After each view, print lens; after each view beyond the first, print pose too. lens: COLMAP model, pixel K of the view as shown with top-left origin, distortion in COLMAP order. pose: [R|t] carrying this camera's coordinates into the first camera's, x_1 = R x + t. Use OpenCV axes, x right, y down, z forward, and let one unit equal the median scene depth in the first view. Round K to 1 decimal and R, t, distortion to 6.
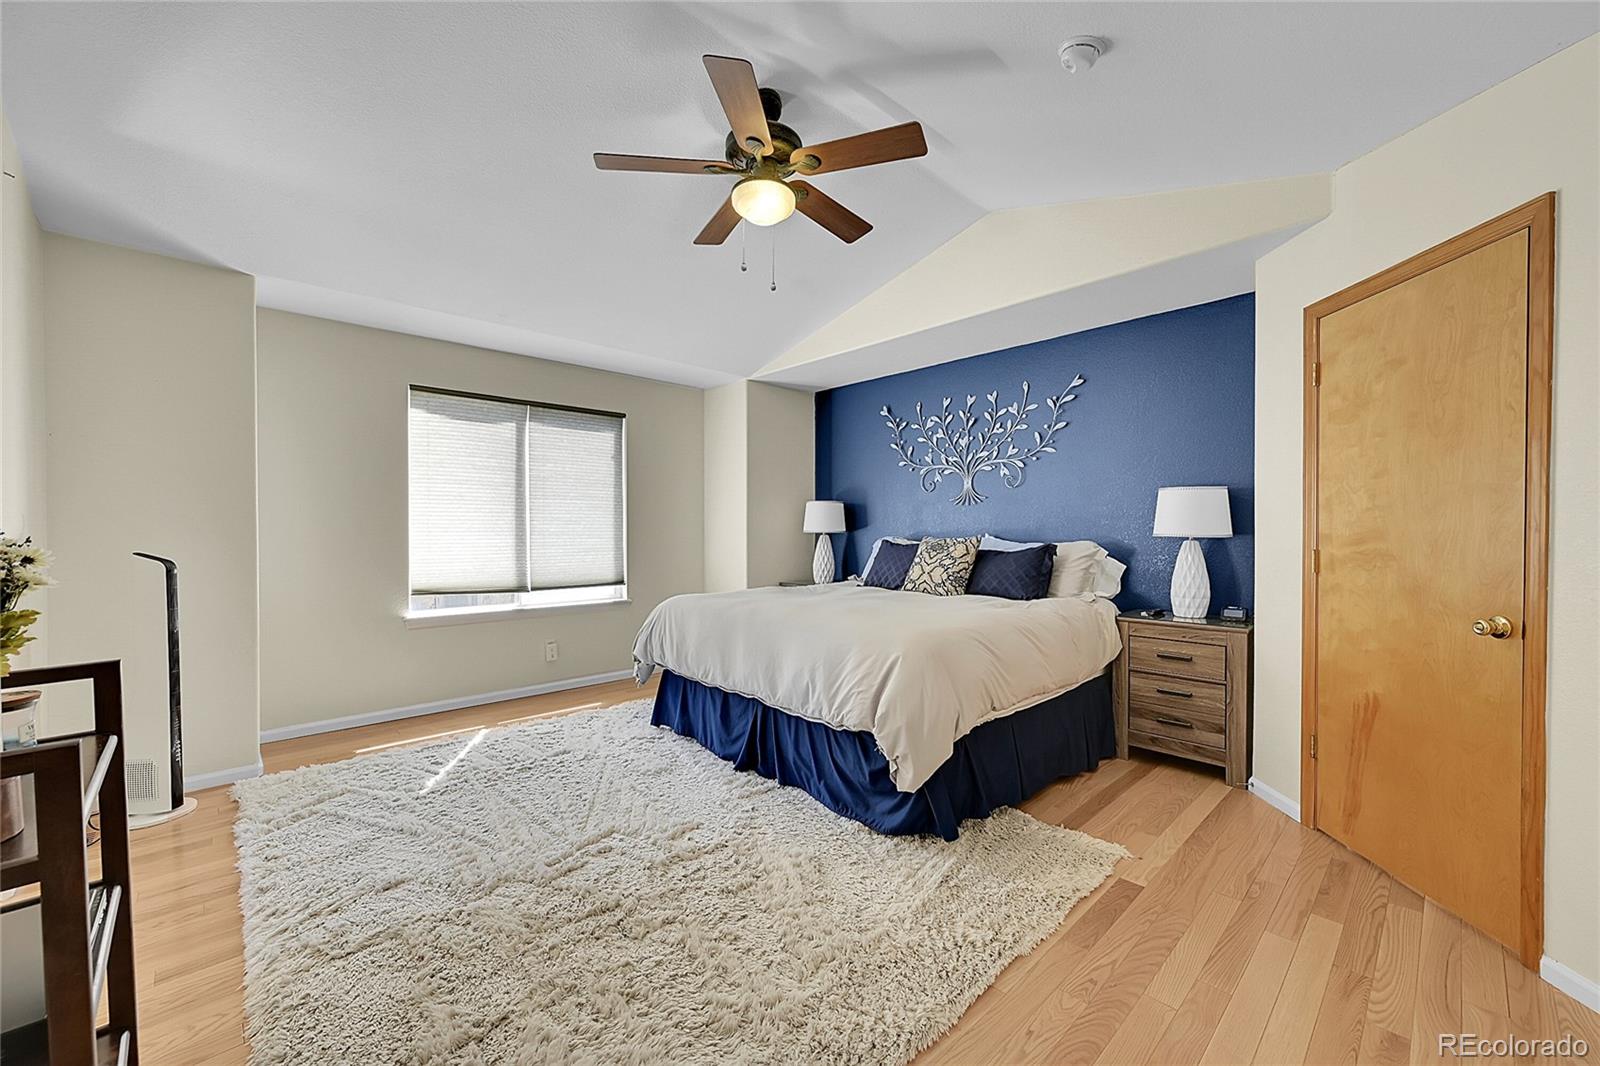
lens RADIAL K [[628.7, 0, 807.3], [0, 628.7, 534.8], [0, 0, 1]] dist [0.000855, 0.000425]
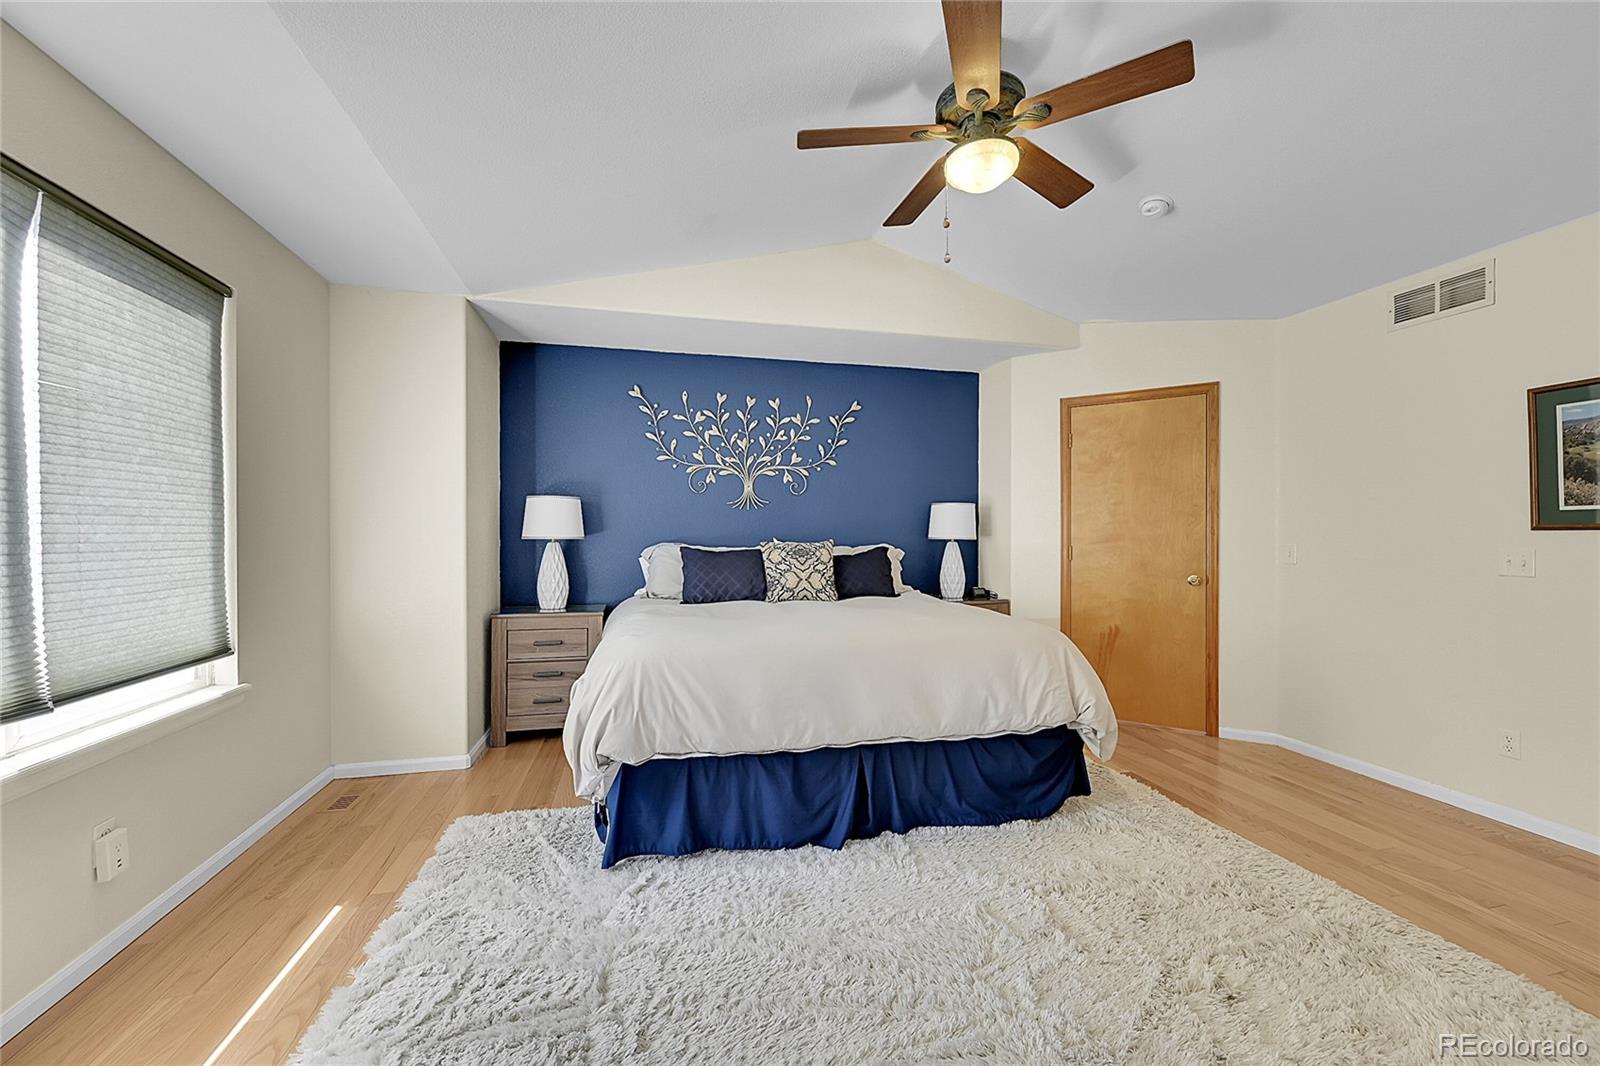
lens RADIAL K [[628.7, 0, 807.3], [0, 628.7, 534.8], [0, 0, 1]] dist [0.000855, 0.000425]
pose [[0.486925, -0.003221, 0.873438, -0.614424], [0.008782, 0.999961, -0.001208, -0.006311], [-0.873399, 0.008259, 0.486934, 0.500222]]
